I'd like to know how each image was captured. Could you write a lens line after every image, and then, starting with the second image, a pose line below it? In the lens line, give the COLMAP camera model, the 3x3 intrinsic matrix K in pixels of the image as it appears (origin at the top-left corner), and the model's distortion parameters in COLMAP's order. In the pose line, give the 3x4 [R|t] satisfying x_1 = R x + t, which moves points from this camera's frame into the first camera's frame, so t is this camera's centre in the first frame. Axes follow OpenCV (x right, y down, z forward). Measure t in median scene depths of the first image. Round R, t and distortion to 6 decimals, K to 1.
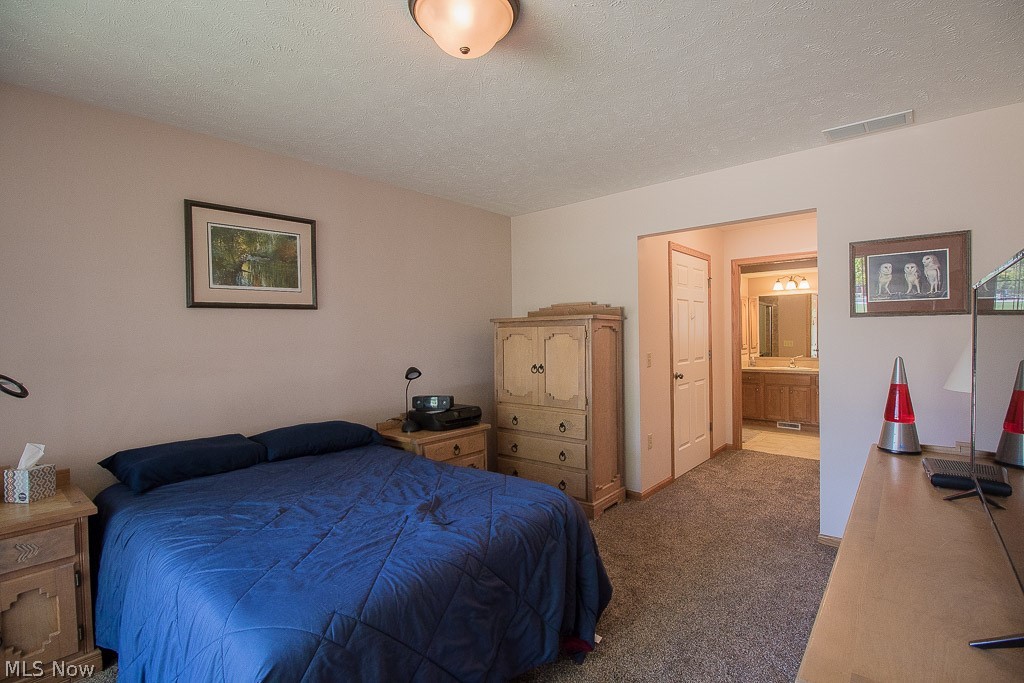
lens RADIAL K [[474.4, 0, 514.7], [0, 474.4, 341.3], [0, 0, 1]] dist [-0.000728, -0.011709]
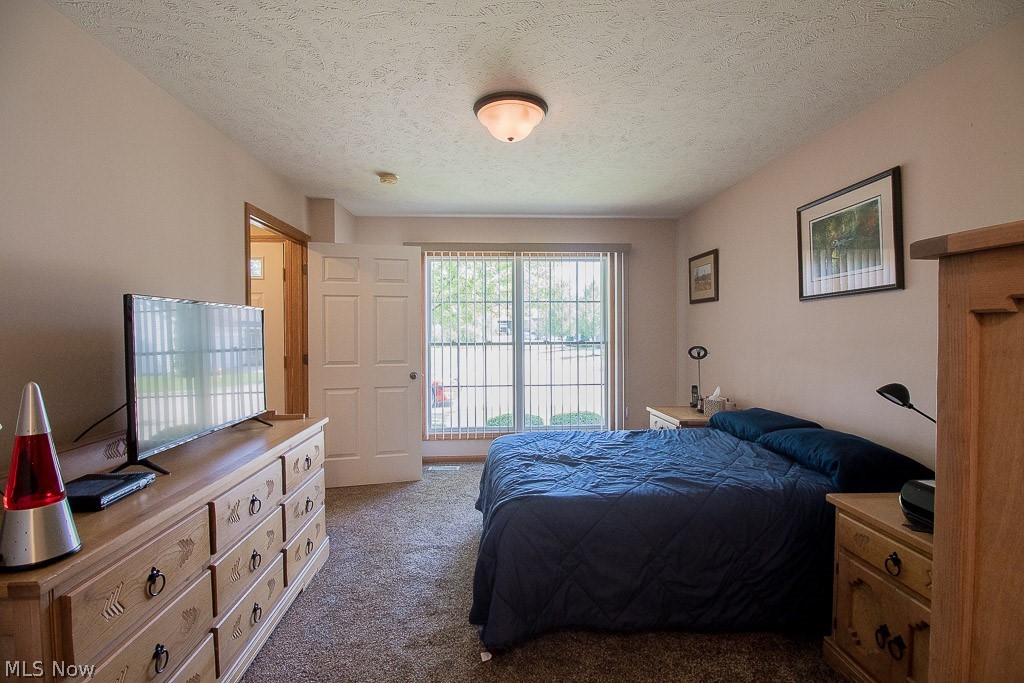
lens RADIAL K [[474.4, 0, 515.7], [0, 474.4, 339.7], [0, 0, 1]] dist [-0.000728, -0.011709]
pose [[-0.720492, 0.028846, -0.692863, 0.537336], [0.000915, 0.999173, 0.040647, -0.022507], [0.693462, 0.028652, -0.719923, 1.196995]]
